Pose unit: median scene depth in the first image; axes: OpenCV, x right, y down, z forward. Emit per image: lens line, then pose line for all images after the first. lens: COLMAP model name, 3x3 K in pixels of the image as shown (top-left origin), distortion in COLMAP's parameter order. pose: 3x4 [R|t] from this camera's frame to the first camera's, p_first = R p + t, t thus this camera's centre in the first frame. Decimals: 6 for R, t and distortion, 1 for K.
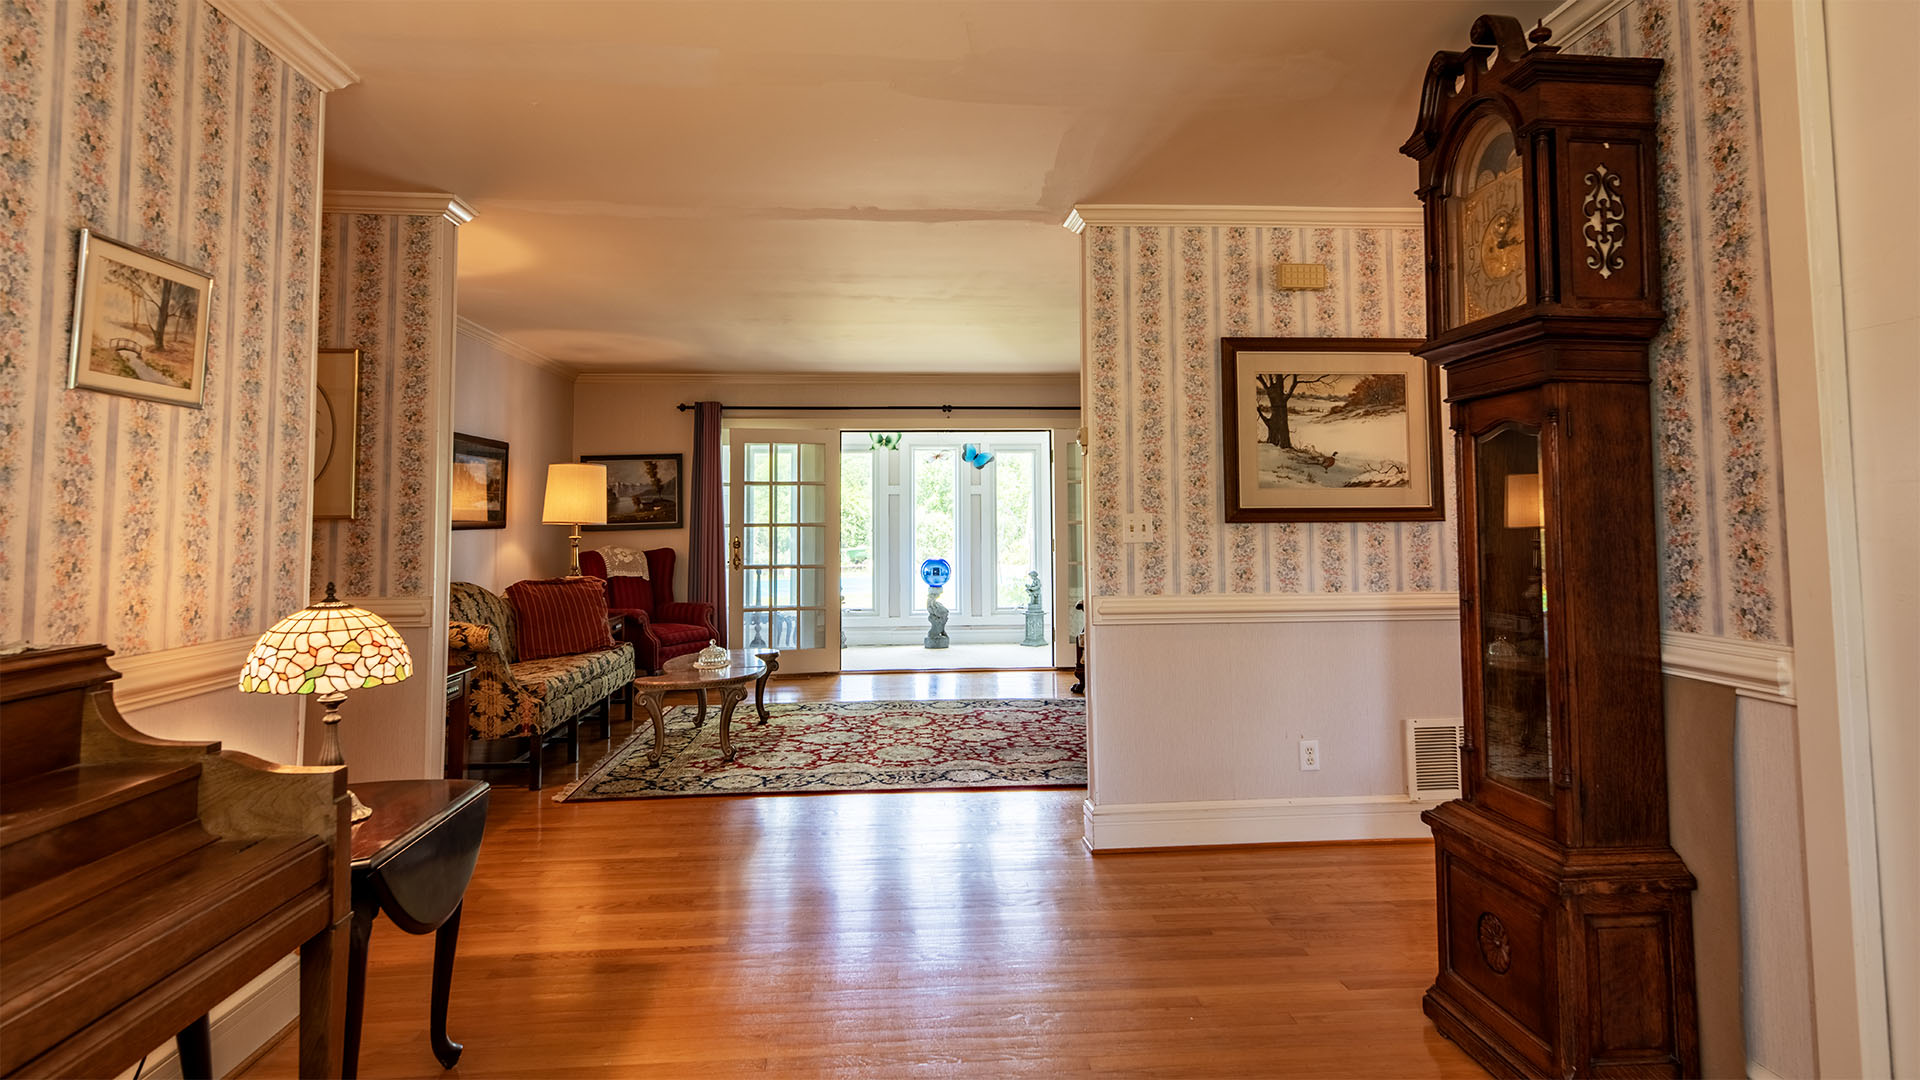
lens RADIAL K [[1069.6, 0, 969.3], [0, 1069.6, 457.5], [0, 0, 1]] dist [0.003966, 0.000779]
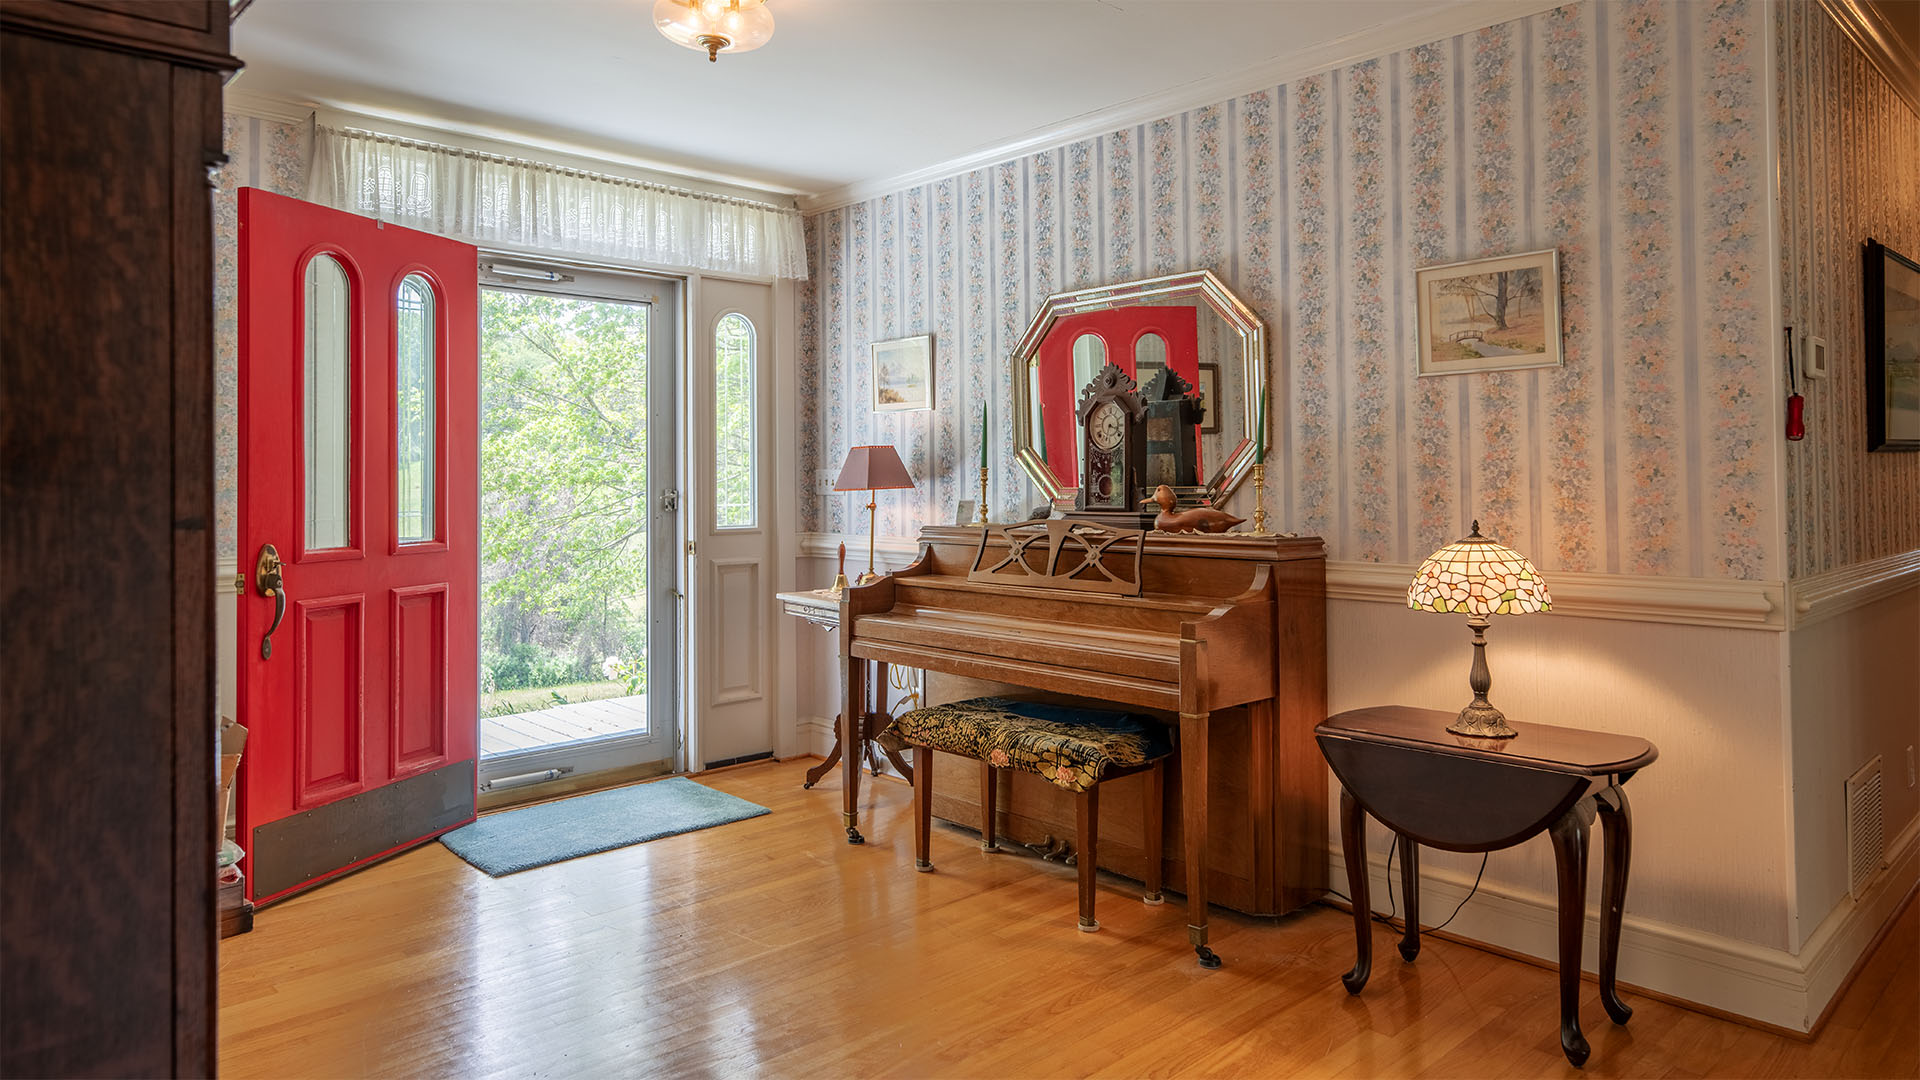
lens RADIAL K [[1174.8, 0, 965.6], [0, 1174.8, 452.4], [0, 0, 1]] dist [0.004203, -0.000724]
pose [[-0.783881, -0.000332, -0.620911, 0.592709], [0.054225, 0.996143, -0.068990, 0.104097], [0.618539, -0.087749, -0.780839, 1.664706]]
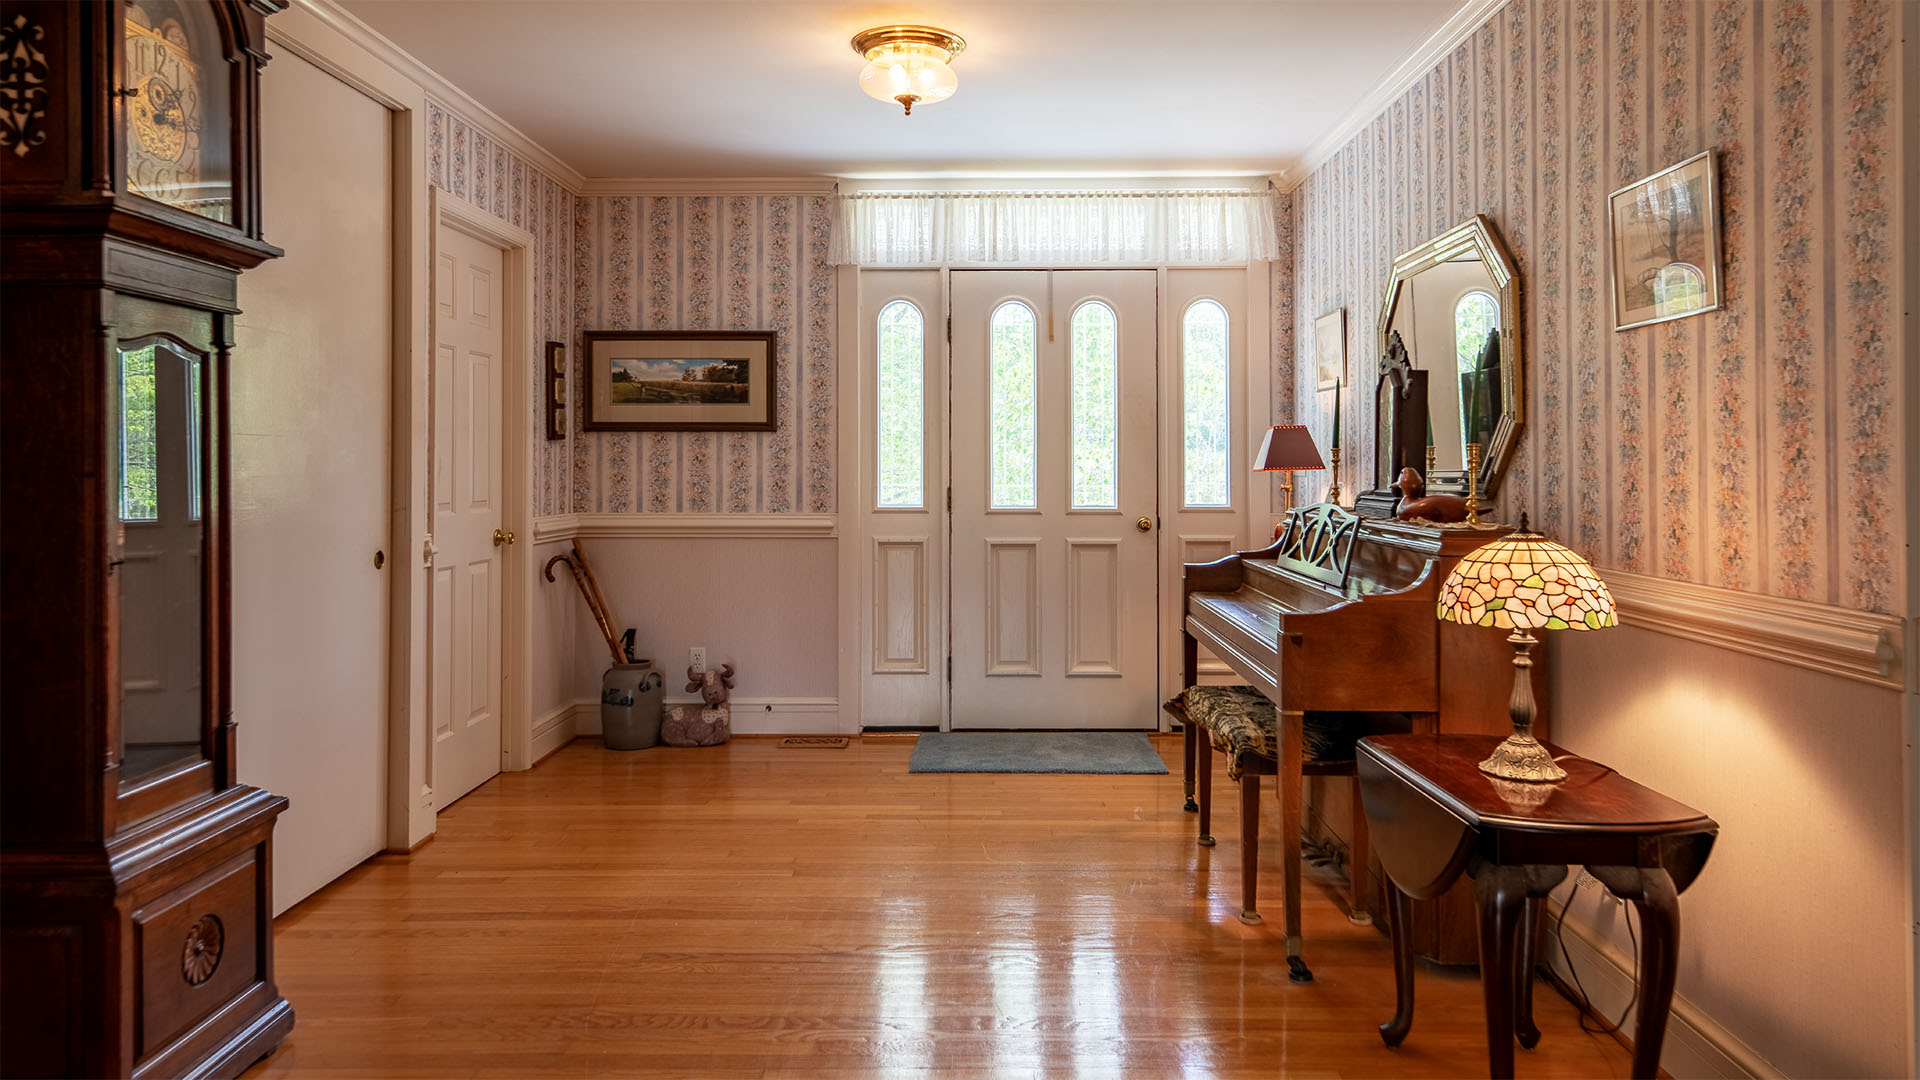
lens RADIAL K [[1231.0, 0, 970.5], [0, 1231.0, 453.0], [0, 0, 1]] dist [0.007236, -0.002255]
pose [[-0.995627, 0.010205, 0.092854, -0.230991], [0.003286, 0.997225, -0.074373, 0.145195], [-0.093355, -0.073742, -0.992898, 2.119178]]
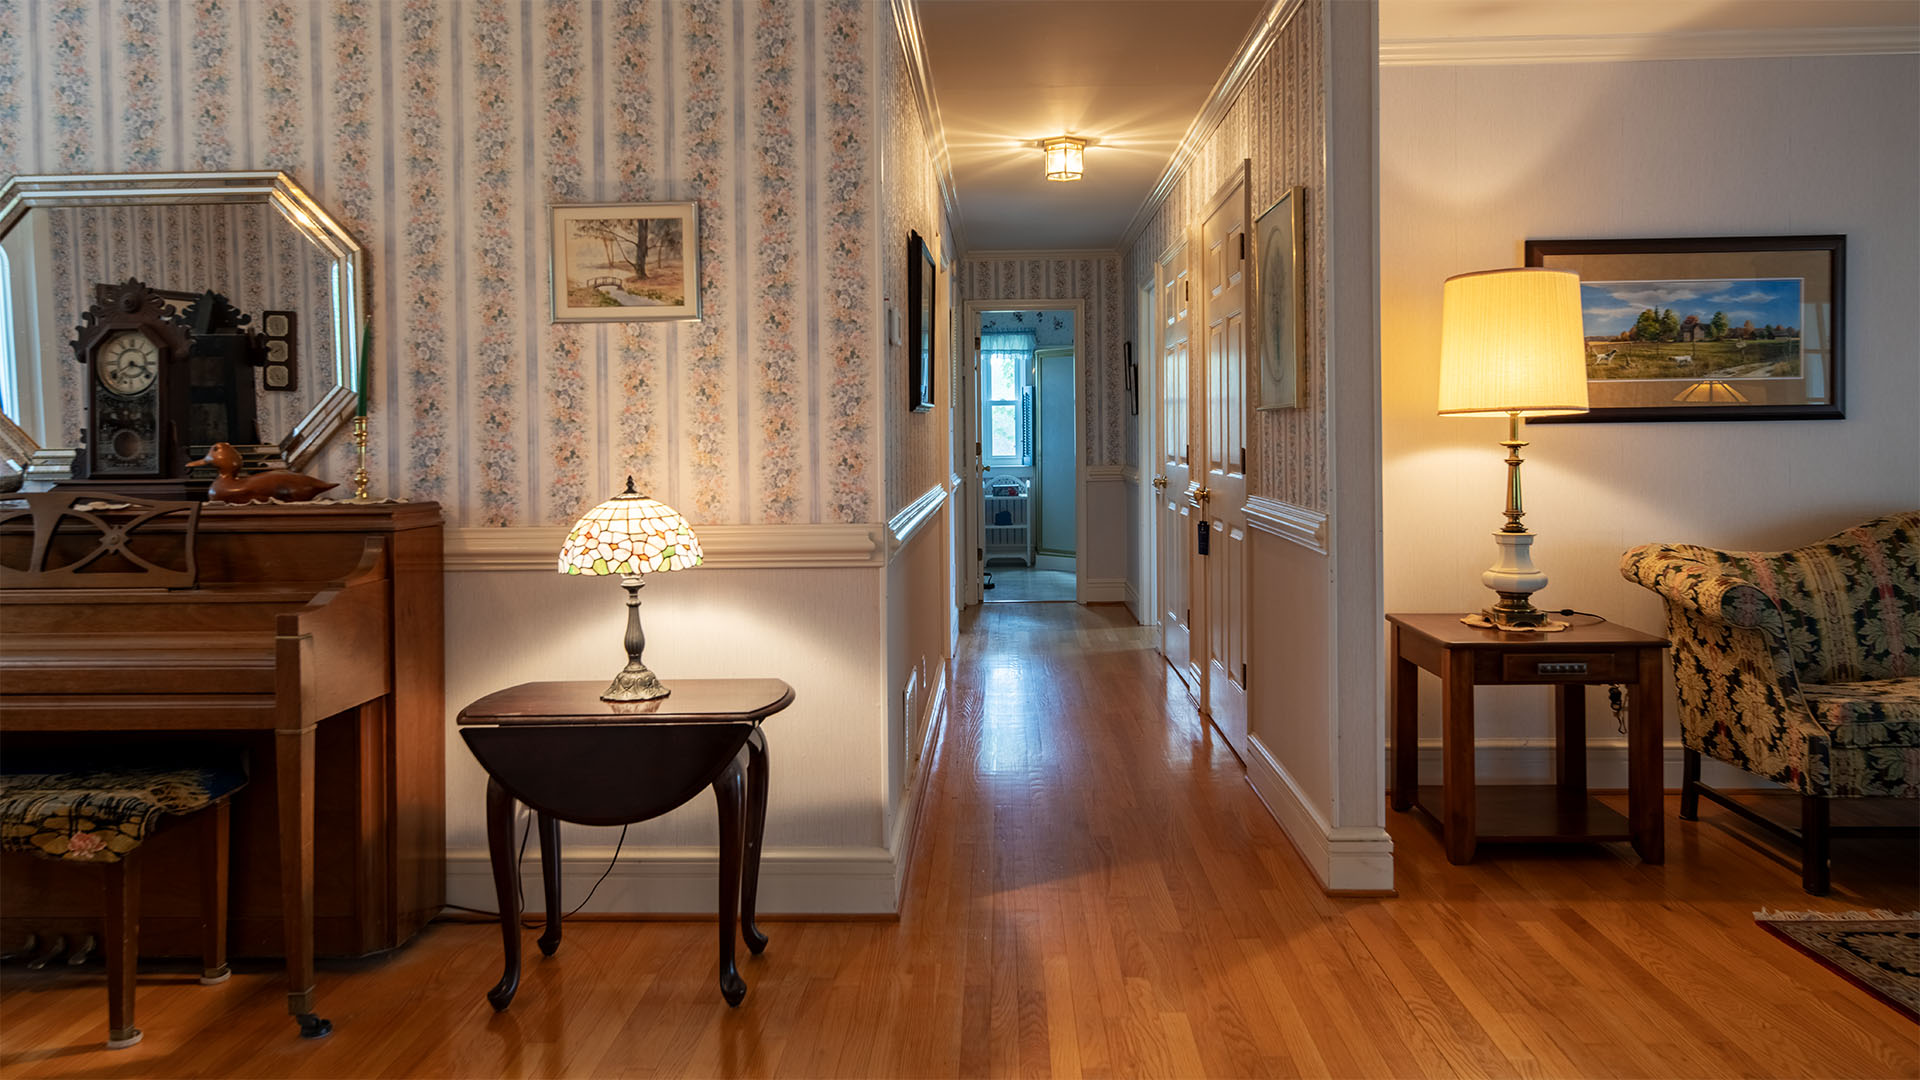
lens RADIAL K [[1231.0, 0, 970.5], [0, 1231.0, 453.0], [0, 0, 1]] dist [0.007236, -0.002255]
pose [[-0.111528, 0.022945, -0.993496, 0.592055], [0.075561, 0.997035, 0.014545, 0.104052], [0.990885, -0.073447, -0.112931, 1.502376]]
